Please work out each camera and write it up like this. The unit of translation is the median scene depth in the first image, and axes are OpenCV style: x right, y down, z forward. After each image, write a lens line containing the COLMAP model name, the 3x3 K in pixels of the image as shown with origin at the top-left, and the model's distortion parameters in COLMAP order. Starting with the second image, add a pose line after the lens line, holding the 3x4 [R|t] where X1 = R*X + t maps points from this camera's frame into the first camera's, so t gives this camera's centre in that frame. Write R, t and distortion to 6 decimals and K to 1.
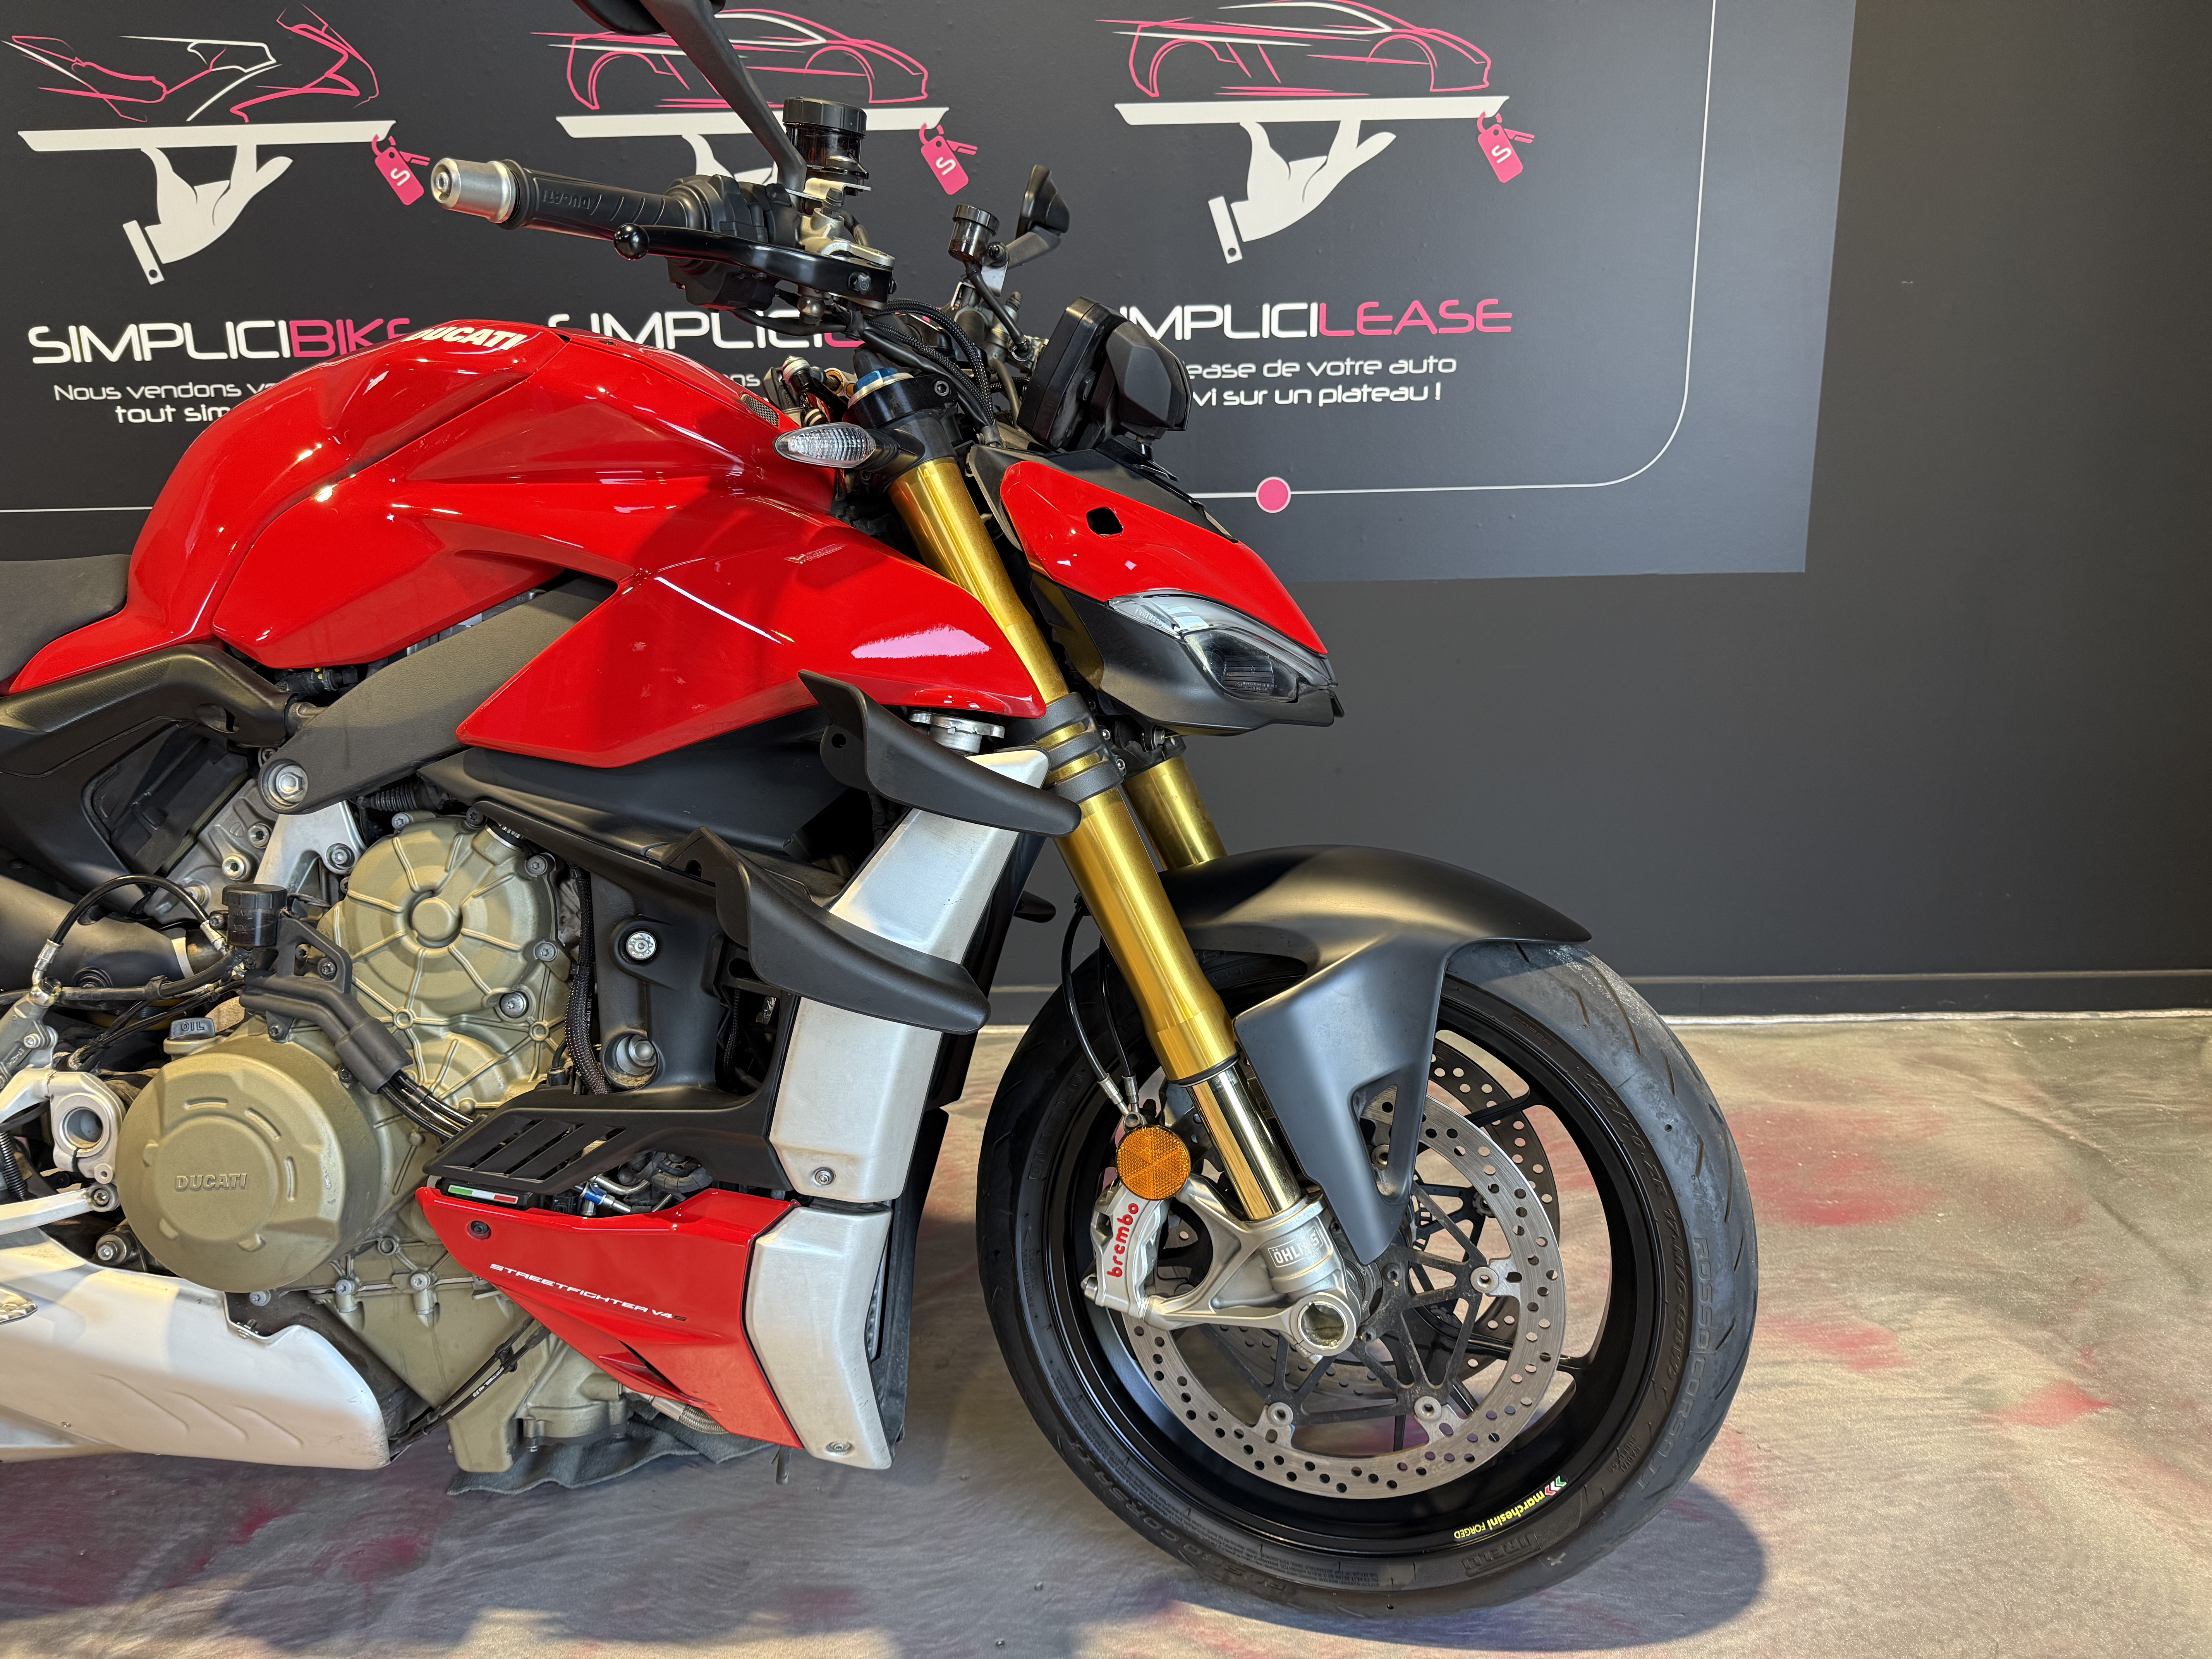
lens RADIAL K [[1537.1, 0, 1128.7], [0, 1537.1, 862.1], [0, 0, 1]] dist [0.033917, -0.049470]
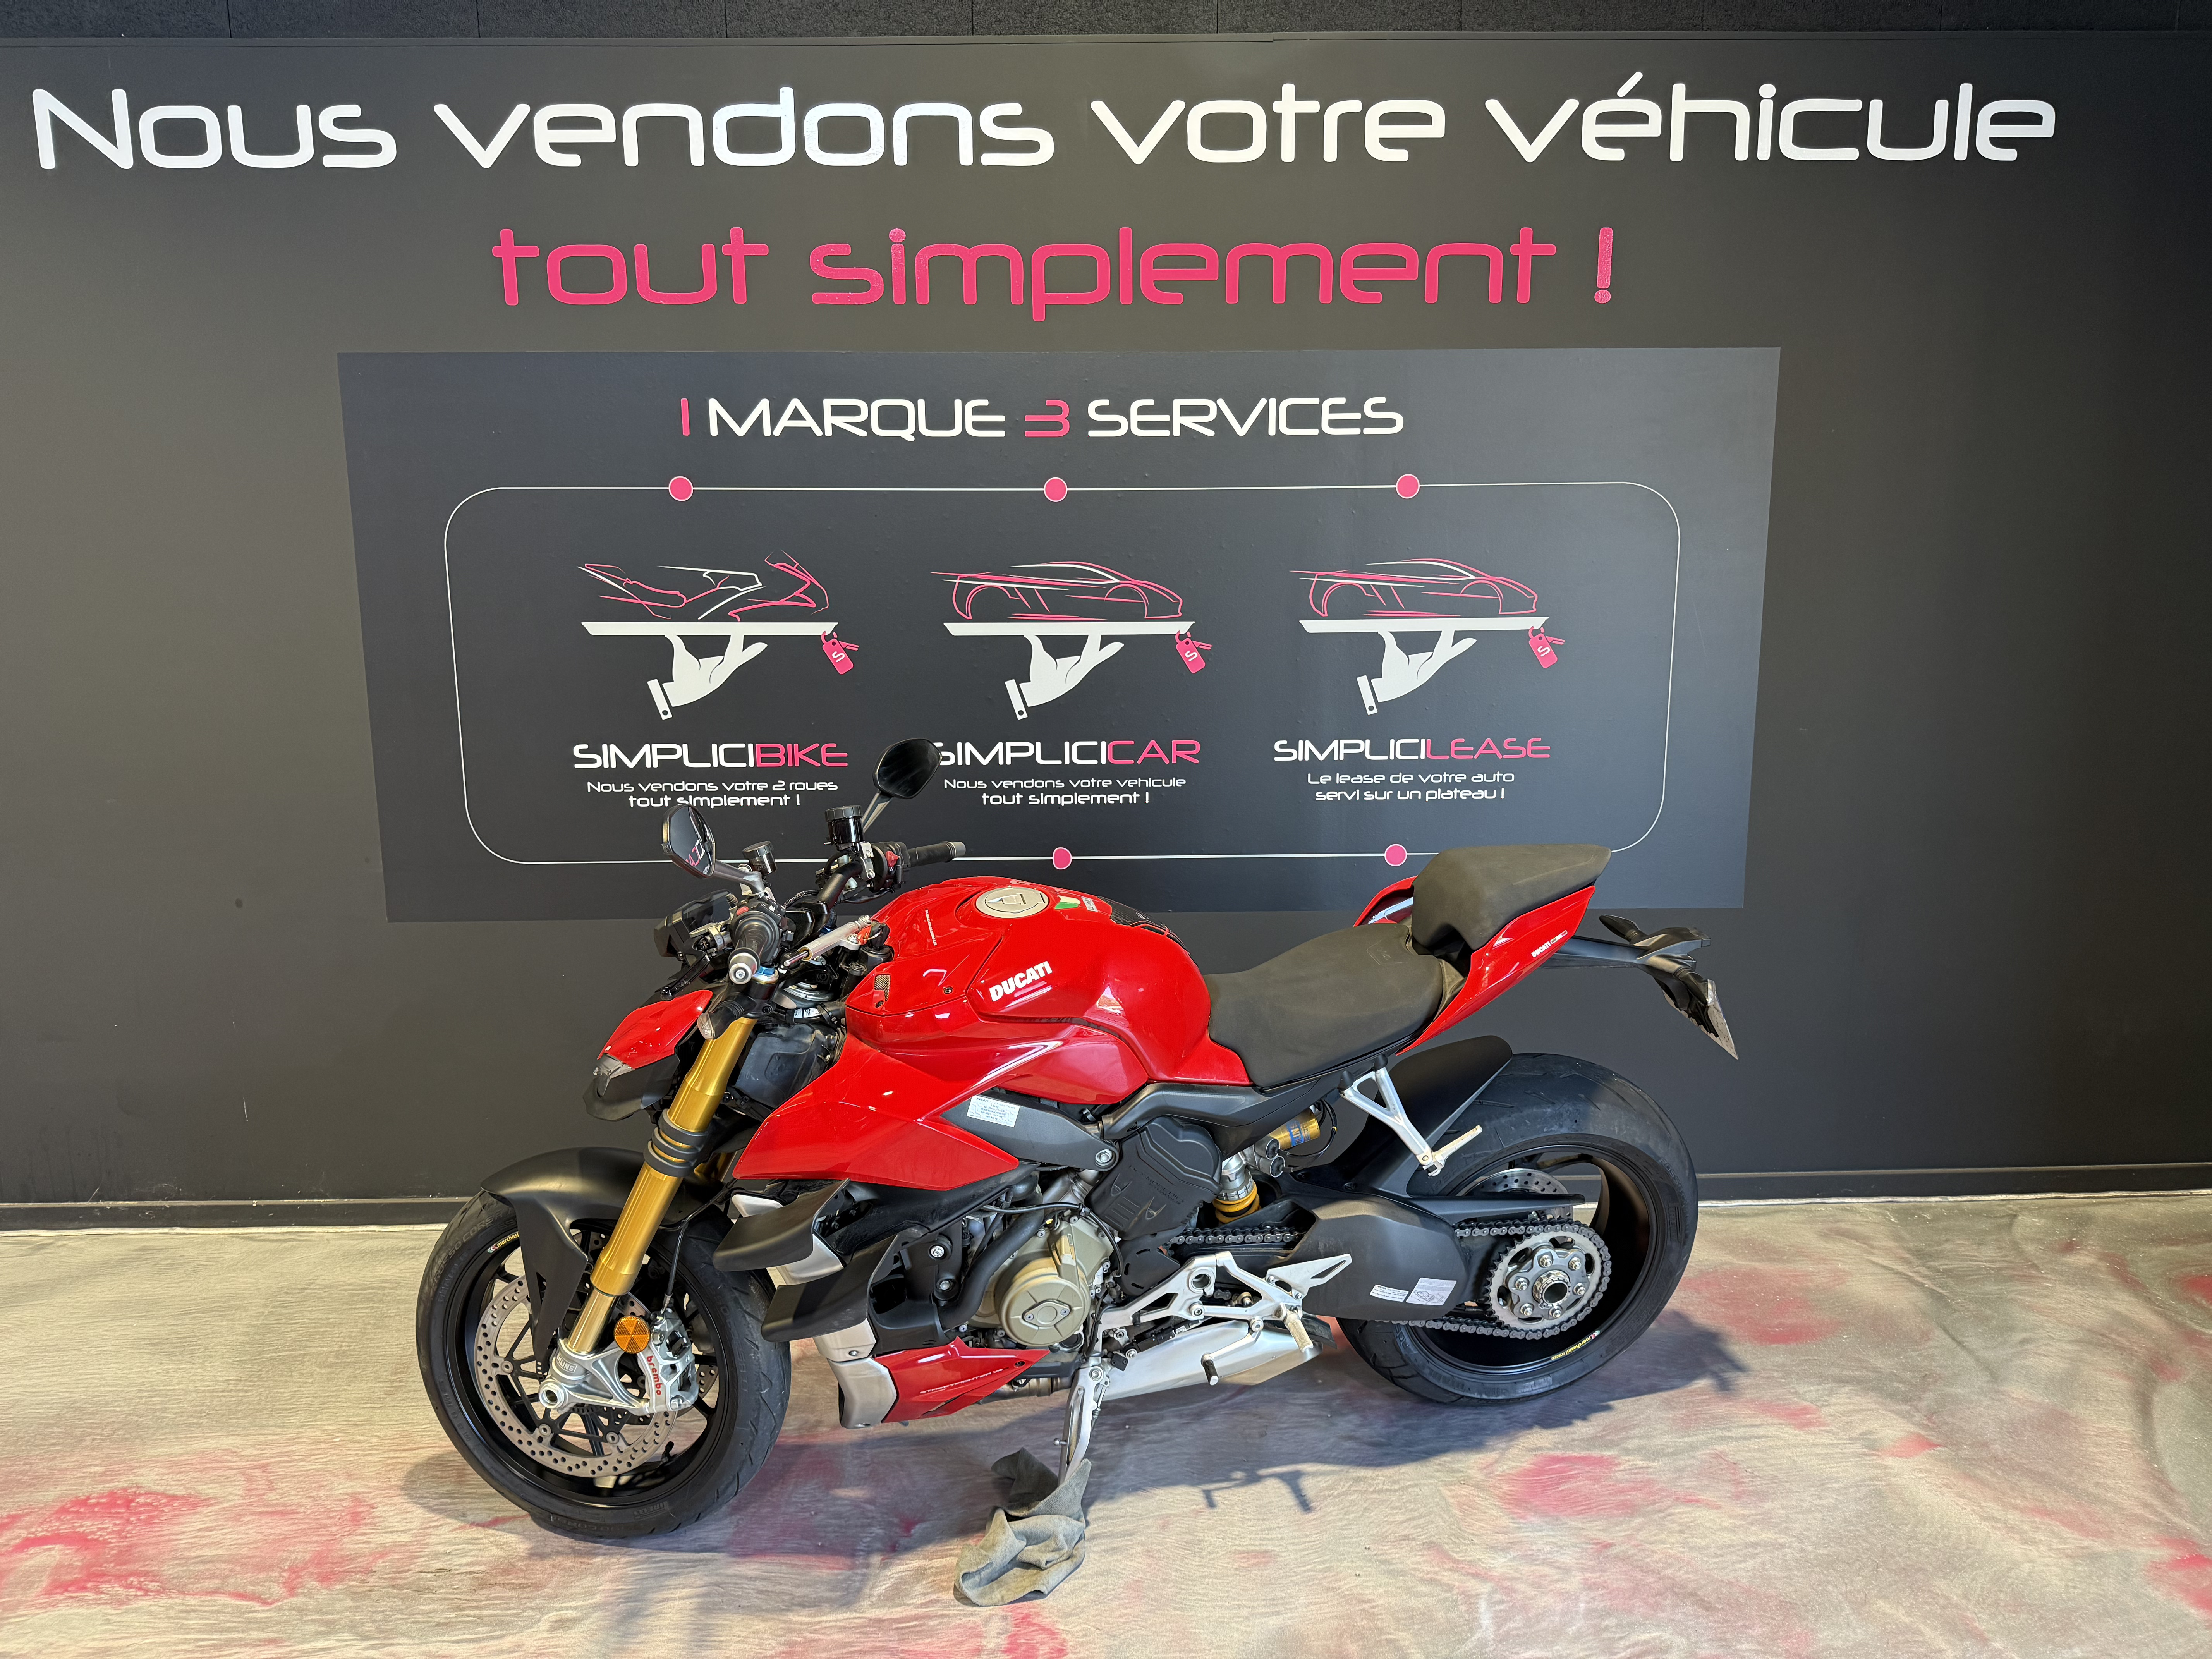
lens RADIAL K [[1537.1, 0, 1117.5], [0, 1537.1, 838.6], [0, 0, 1]] dist [0.033917, -0.049470]
pose [[0.999091, 0.003267, 0.042514, -0.256235], [0.000881, 0.995268, -0.097167, -0.112389], [-0.042630, 0.097116, 0.994360, -0.525198]]
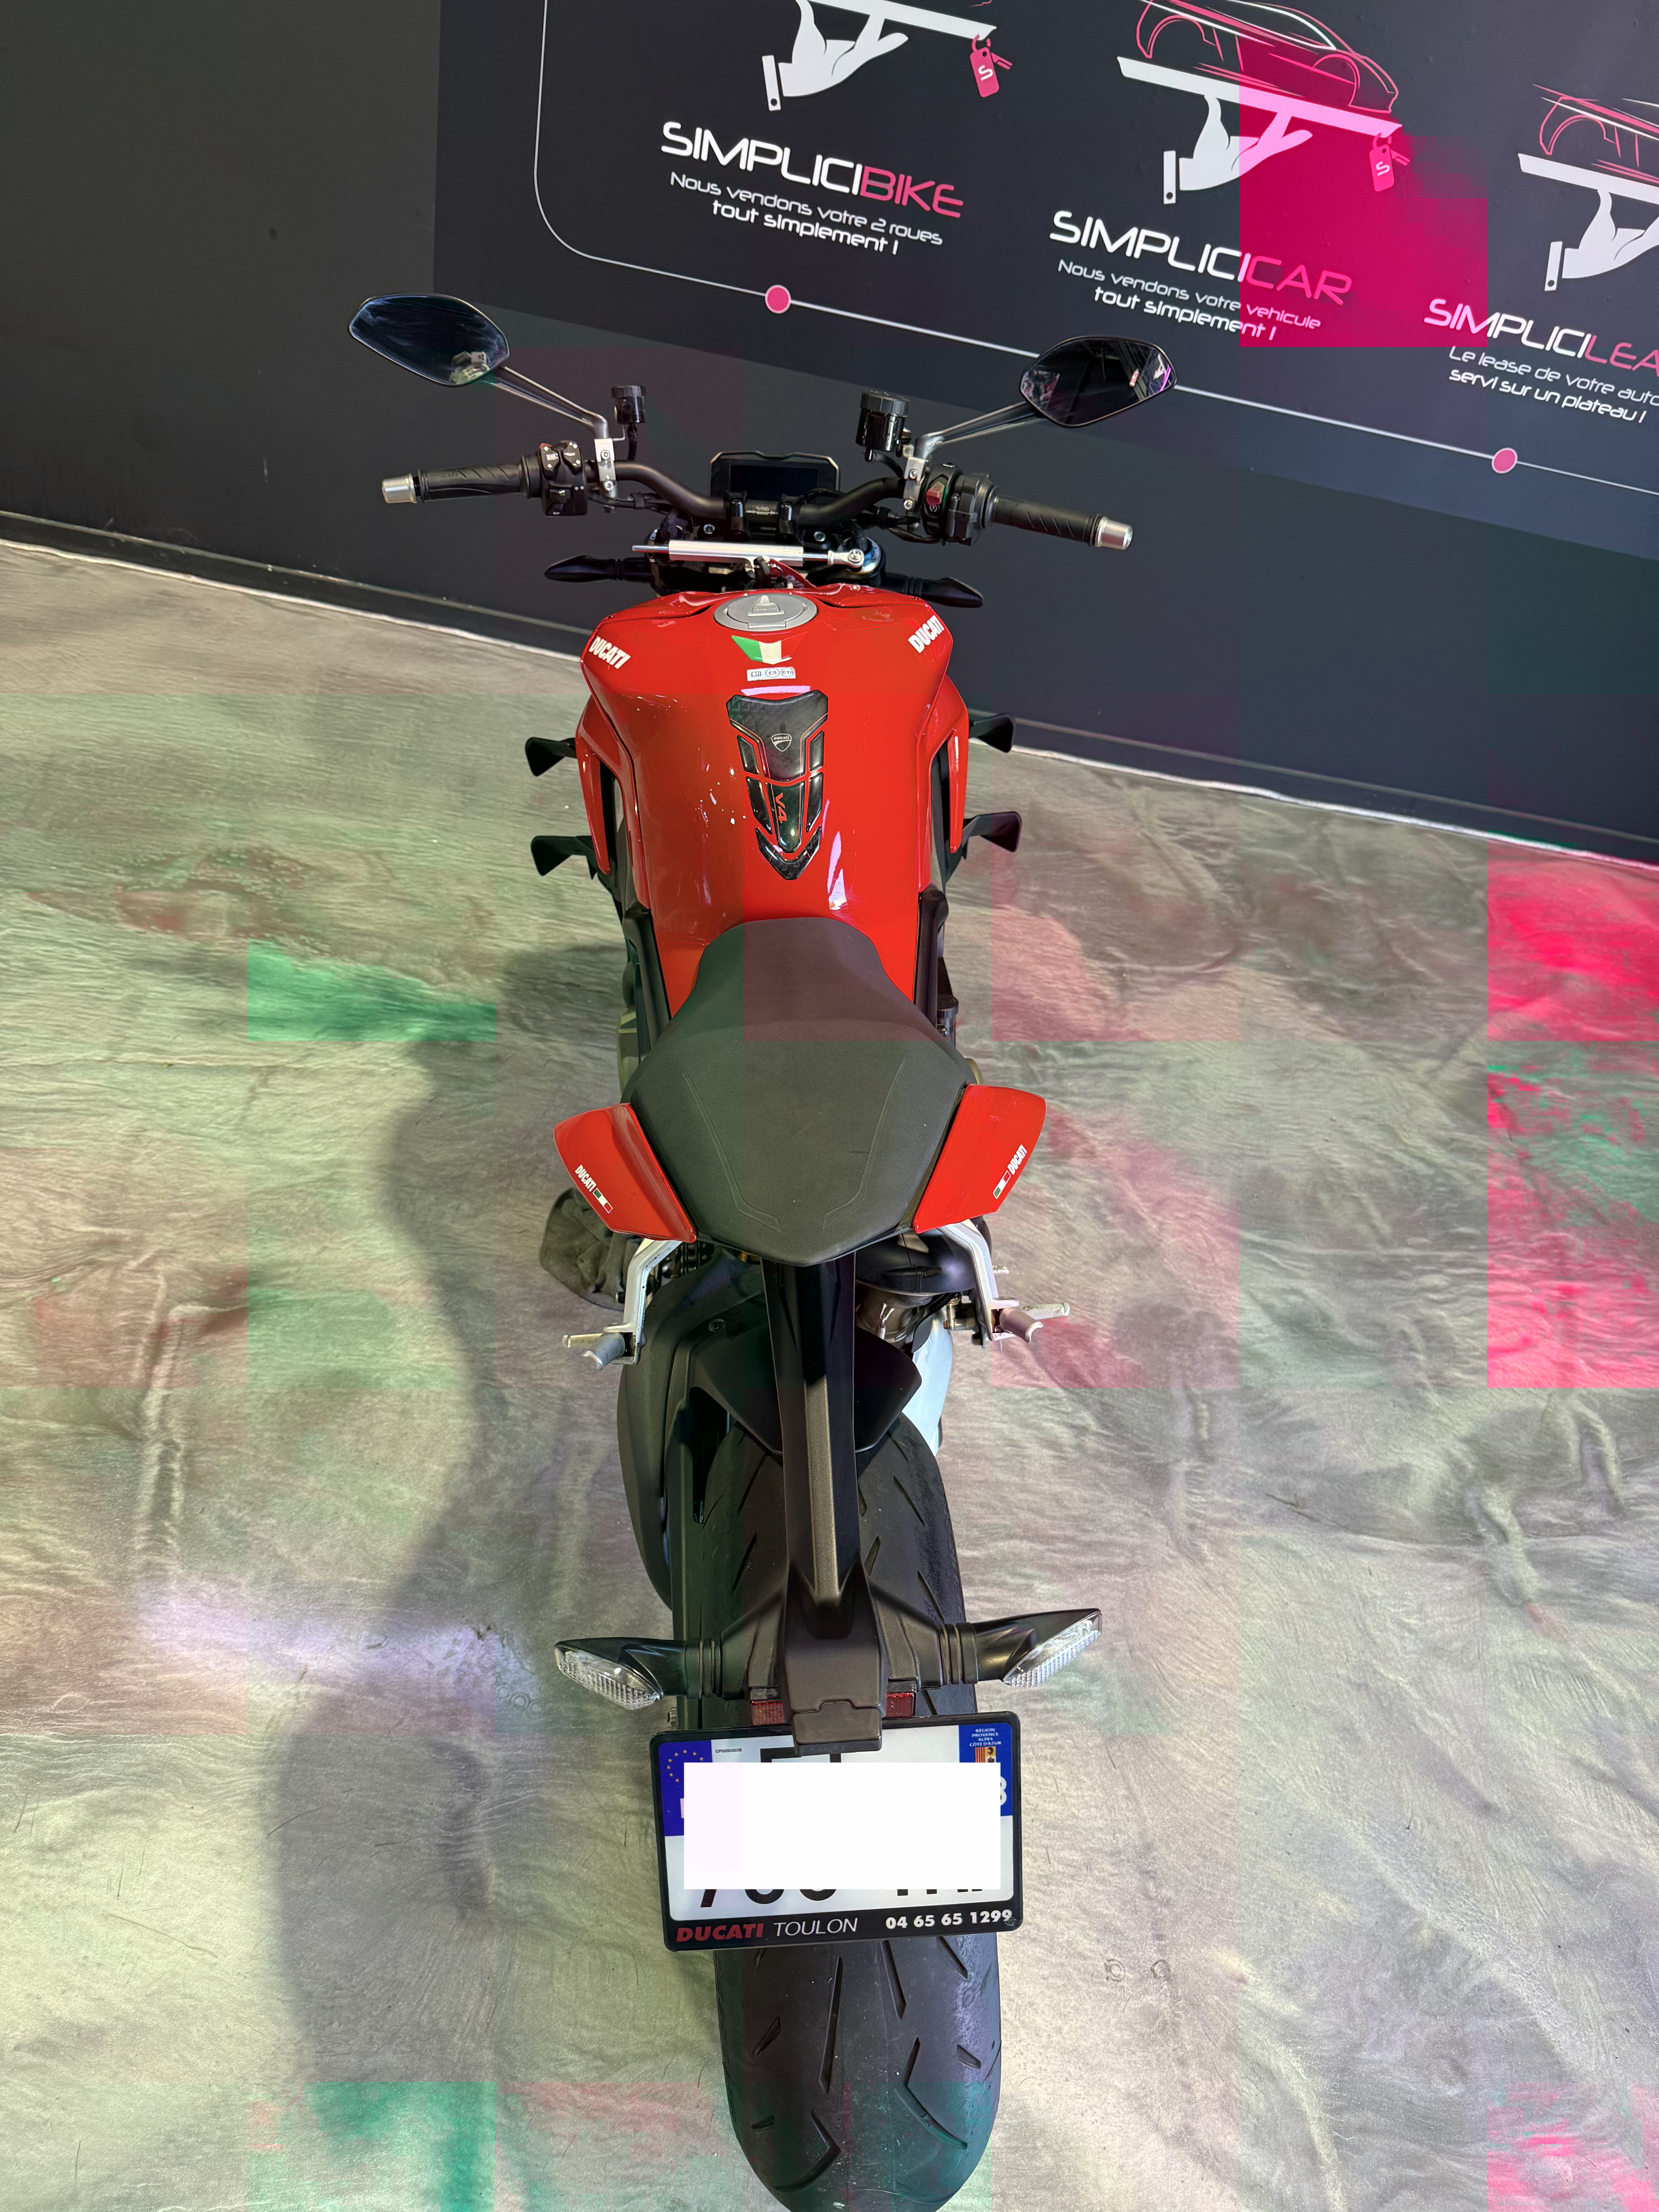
lens RADIAL K [[1537.1, 0, 817.1], [0, 1537.1, 1103.9], [0, 0, 1]] dist [0.033917, -0.049470]
pose [[0.979075, 0.177447, 0.099626, -0.585948], [-0.202912, 0.888479, 0.411621, -0.175916], [-0.015475, -0.423223, 0.905894, -0.559706]]
